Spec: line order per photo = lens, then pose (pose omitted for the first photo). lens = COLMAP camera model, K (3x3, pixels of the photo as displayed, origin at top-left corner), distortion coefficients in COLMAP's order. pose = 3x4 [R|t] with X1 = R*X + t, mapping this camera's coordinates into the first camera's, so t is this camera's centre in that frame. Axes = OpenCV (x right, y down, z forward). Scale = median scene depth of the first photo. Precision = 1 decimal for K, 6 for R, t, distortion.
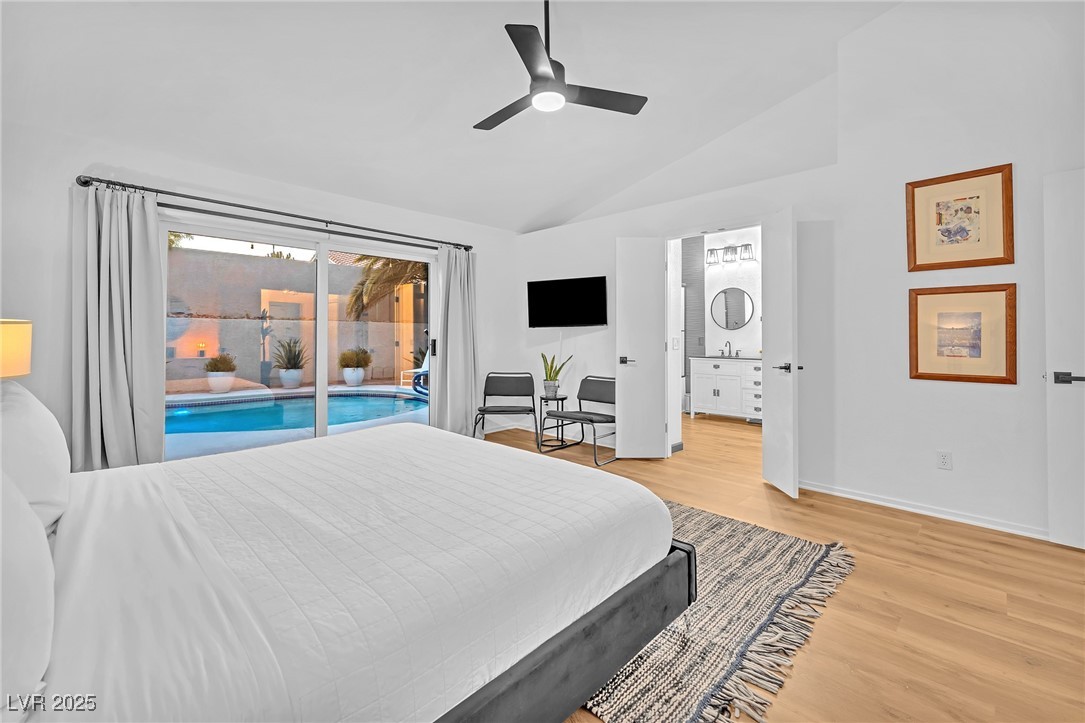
lens RADIAL K [[447.0, 0, 555.8], [0, 447.0, 333.0], [0, 0, 1]] dist [-0.000550, 0.000454]
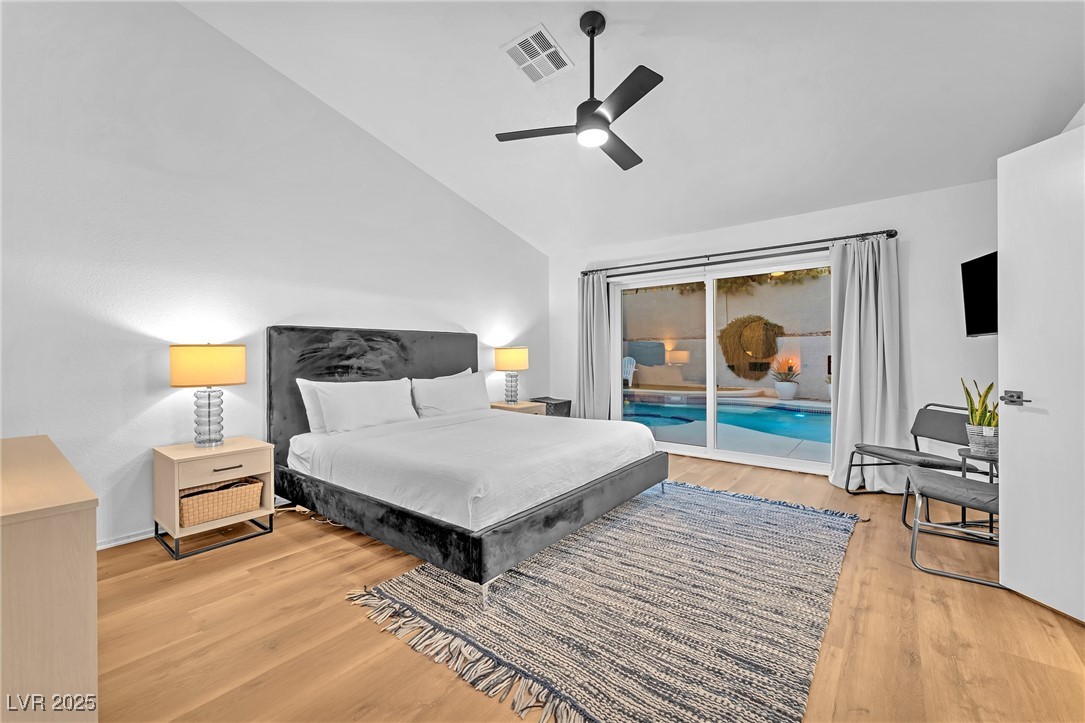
lens RADIAL K [[447.0, 0, 545.7], [0, 447.0, 354.5], [0, 0, 1]] dist [-0.000550, 0.000454]
pose [[0.111448, -0.000666, -0.993770, 0.886637], [0.012454, 0.999922, 0.000727, 0.008500], [0.993692, -0.012457, 0.111448, 0.632376]]
